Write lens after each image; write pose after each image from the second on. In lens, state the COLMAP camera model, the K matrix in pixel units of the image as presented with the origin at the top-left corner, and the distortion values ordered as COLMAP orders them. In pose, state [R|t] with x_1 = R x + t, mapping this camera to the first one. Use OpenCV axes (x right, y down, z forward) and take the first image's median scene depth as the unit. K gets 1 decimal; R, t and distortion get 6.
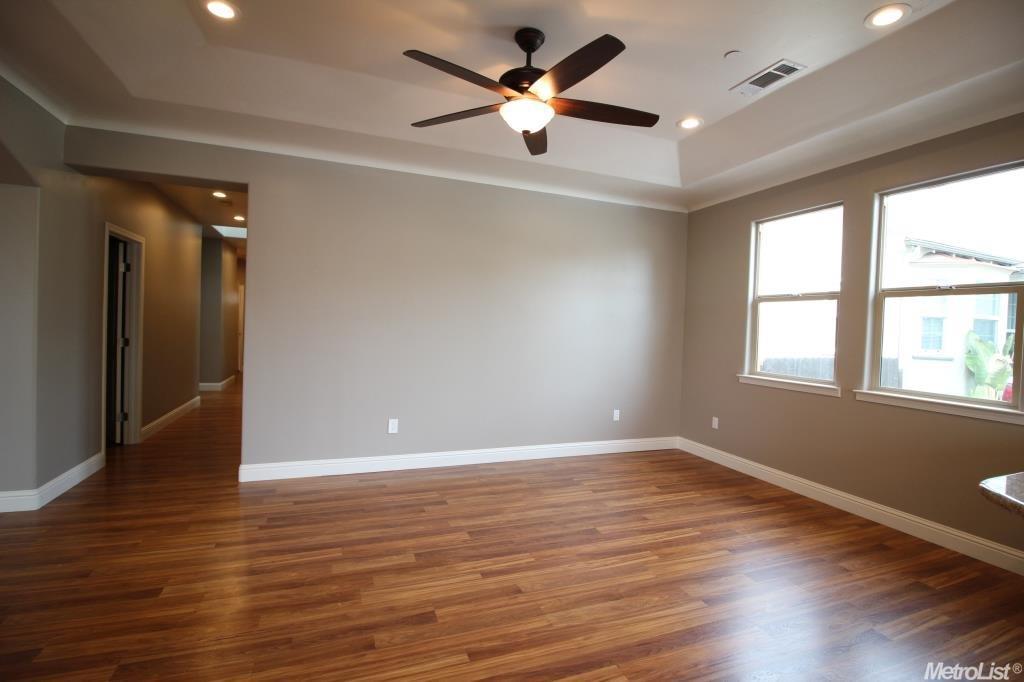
lens RADIAL K [[474.5, 0, 519.3], [0, 474.5, 337.3], [0, 0, 1]] dist [-0.010508, -0.005869]
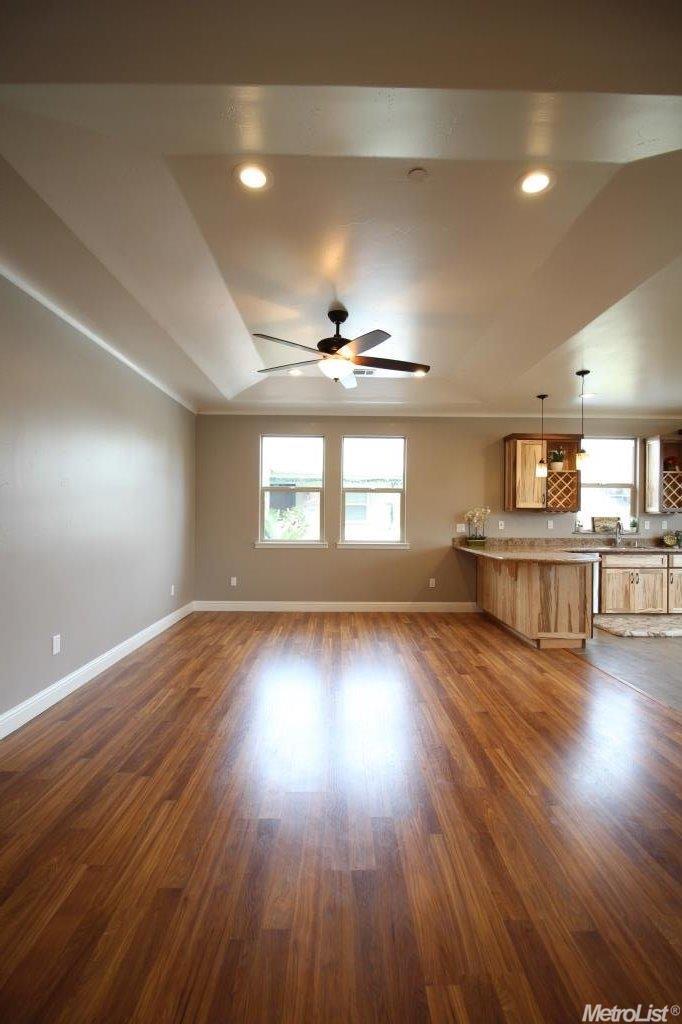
lens RADIAL K [[474.5, 0, 346.2], [0, 474.5, 515.0], [0, 0, 1]] dist [-0.010508, -0.005869]
pose [[0.346802, -0.028738, 0.937498, -0.907112], [0.024220, 0.999472, 0.021678, -0.032928], [-0.937626, 0.015188, 0.347315, 0.314028]]
